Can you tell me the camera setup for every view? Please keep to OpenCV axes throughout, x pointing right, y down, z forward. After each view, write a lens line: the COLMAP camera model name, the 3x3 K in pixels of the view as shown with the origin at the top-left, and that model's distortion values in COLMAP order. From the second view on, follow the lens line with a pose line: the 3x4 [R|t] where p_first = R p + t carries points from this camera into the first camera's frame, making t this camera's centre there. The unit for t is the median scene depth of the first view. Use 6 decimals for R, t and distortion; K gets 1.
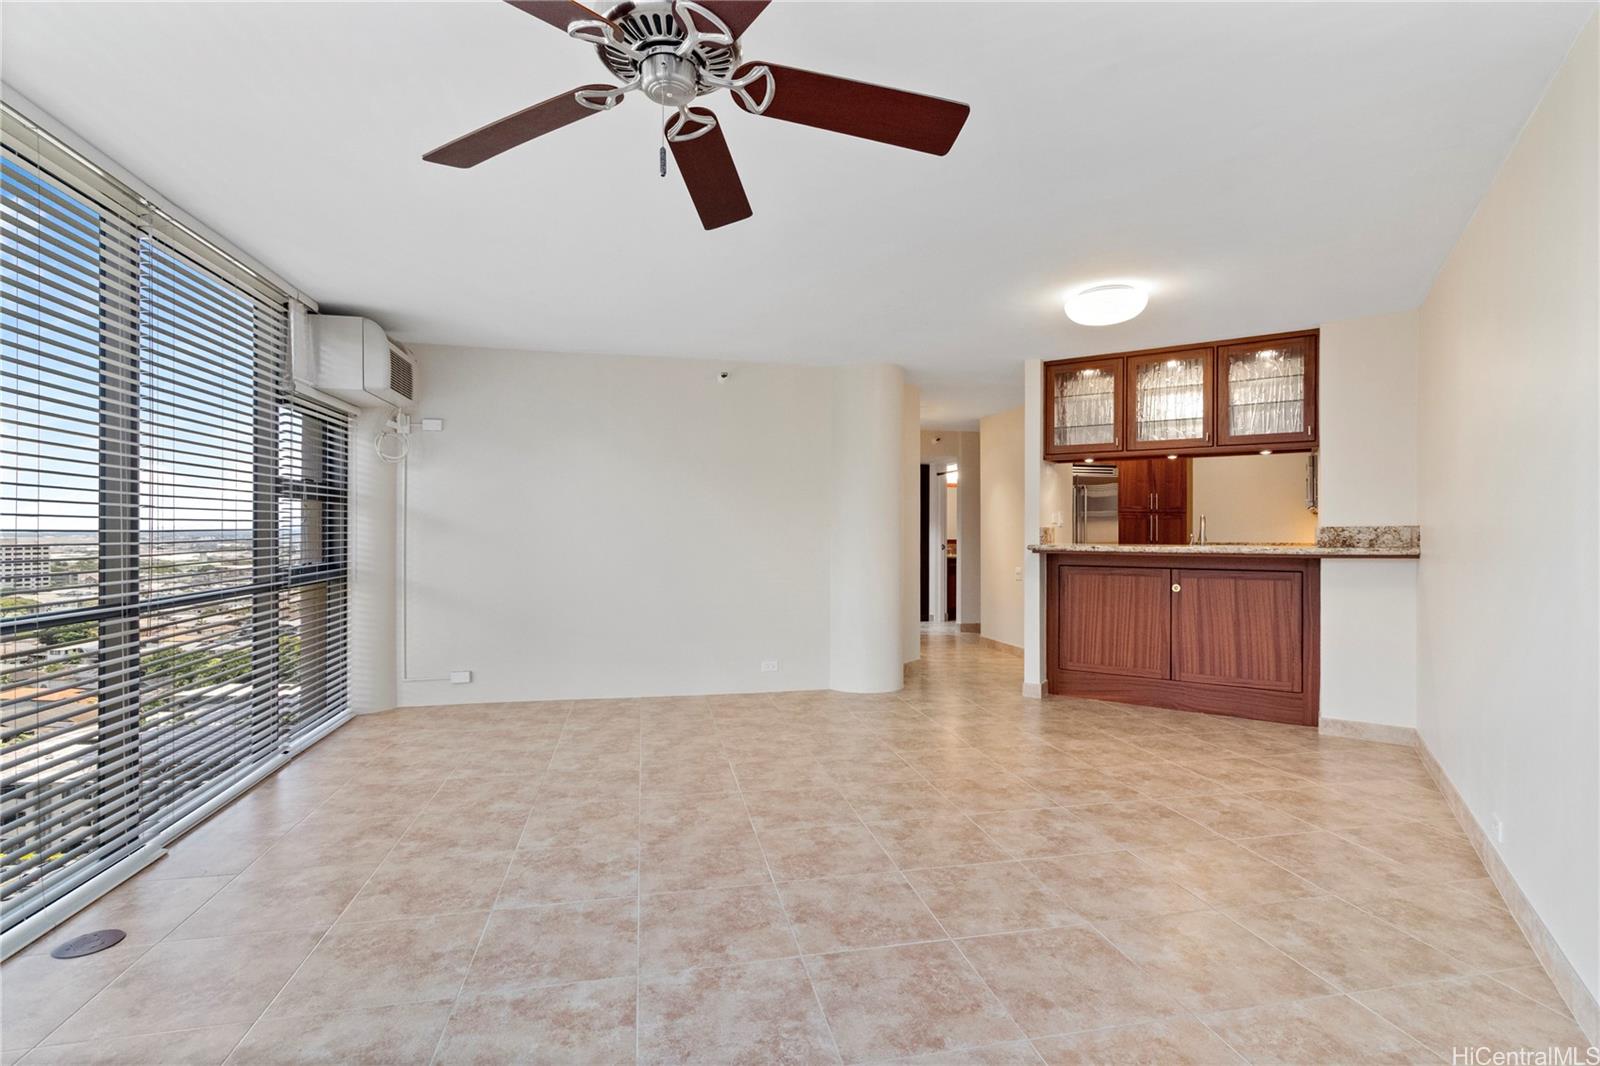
lens RADIAL K [[736.4, 0, 807.3], [0, 736.4, 534.1], [0, 0, 1]] dist [0.002649, 0.000395]
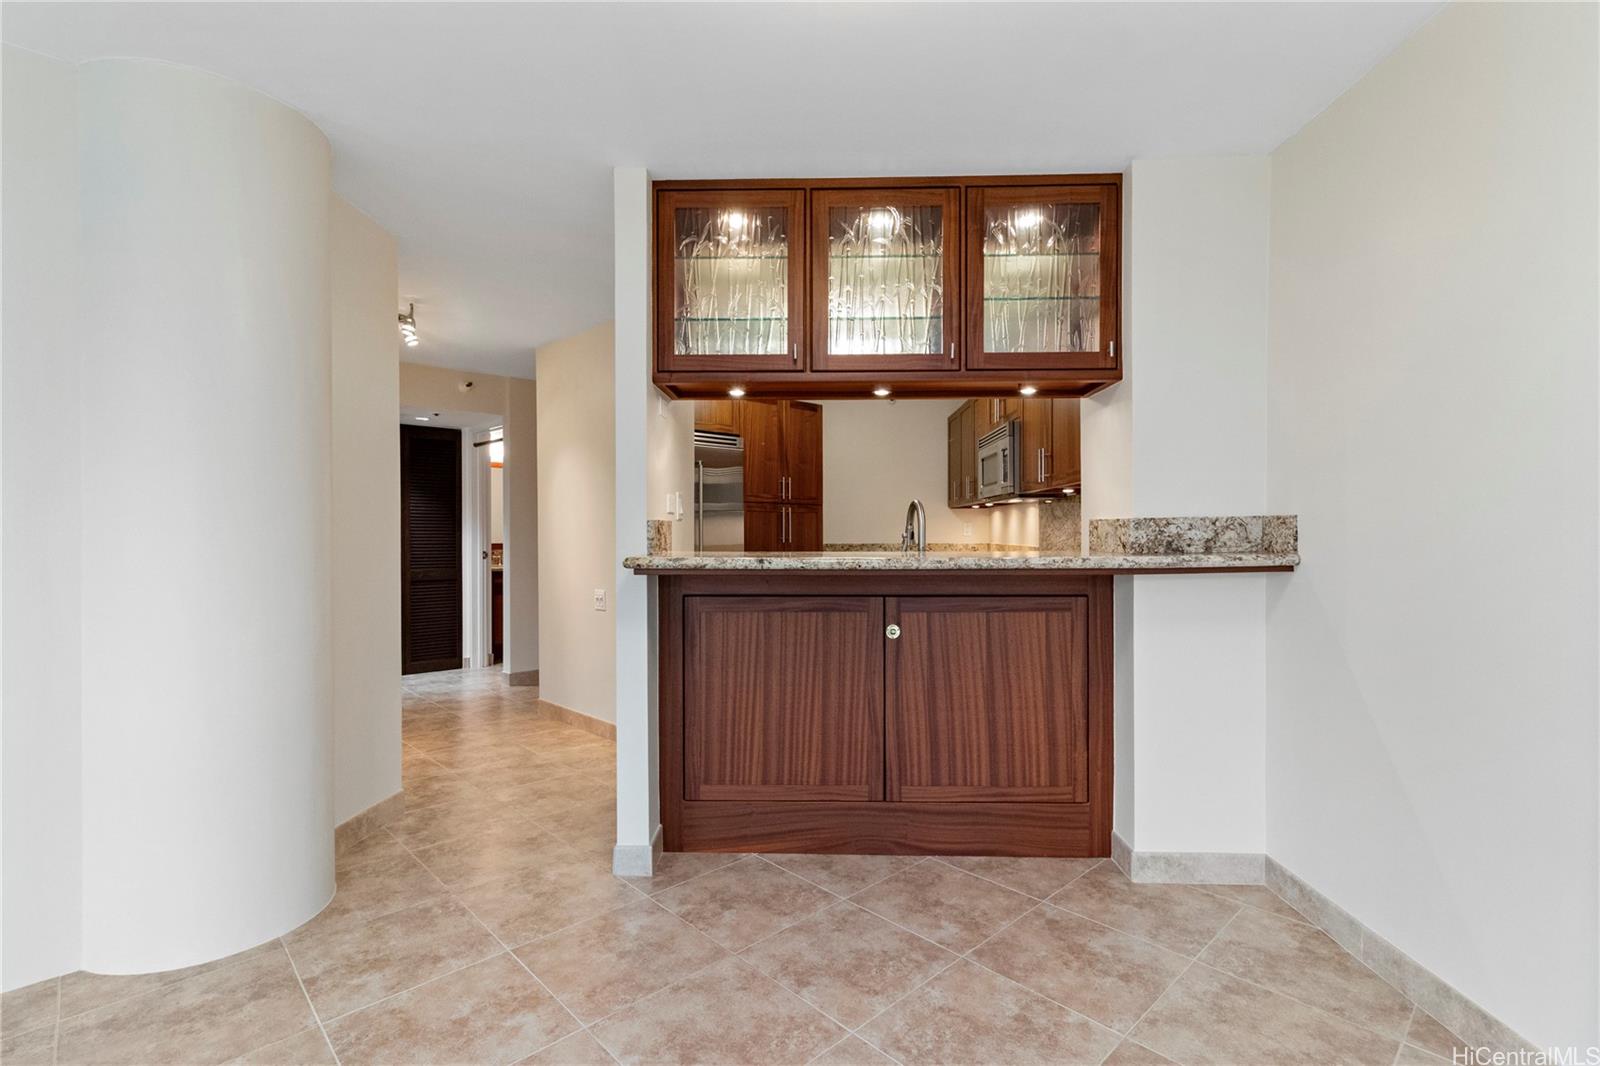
lens RADIAL K [[736.4, 0, 807.3], [0, 736.4, 534.1], [0, 0, 1]] dist [0.002649, 0.000395]
pose [[0.847603, -0.005699, 0.530600, 0.159058], [0.006189, 0.999980, 0.000854, 0.000323], [-0.530595, 0.002560, 0.847622, 0.572885]]
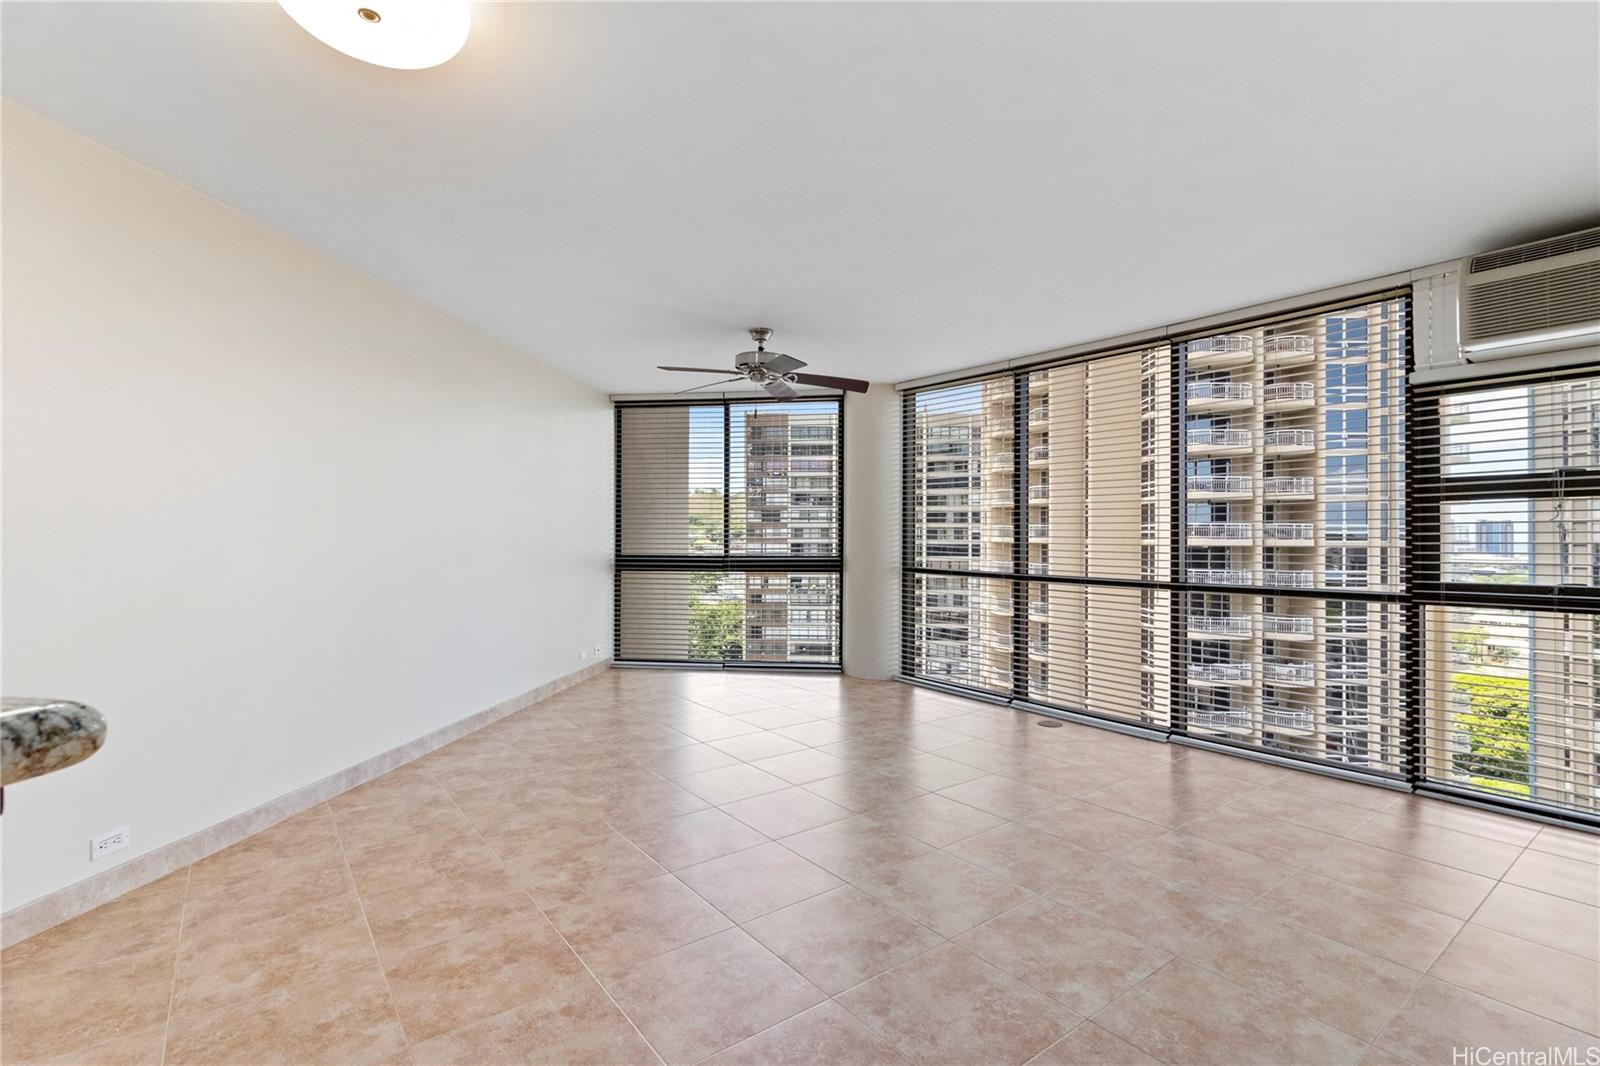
lens RADIAL K [[736.4, 0, 807.3], [0, 736.4, 534.1], [0, 0, 1]] dist [0.002649, 0.000395]
pose [[-0.901907, -0.008015, -0.431855, 0.305544], [-0.008210, 0.999965, -0.001413, -0.003317], [0.431852, 0.002271, -0.901942, 1.269837]]
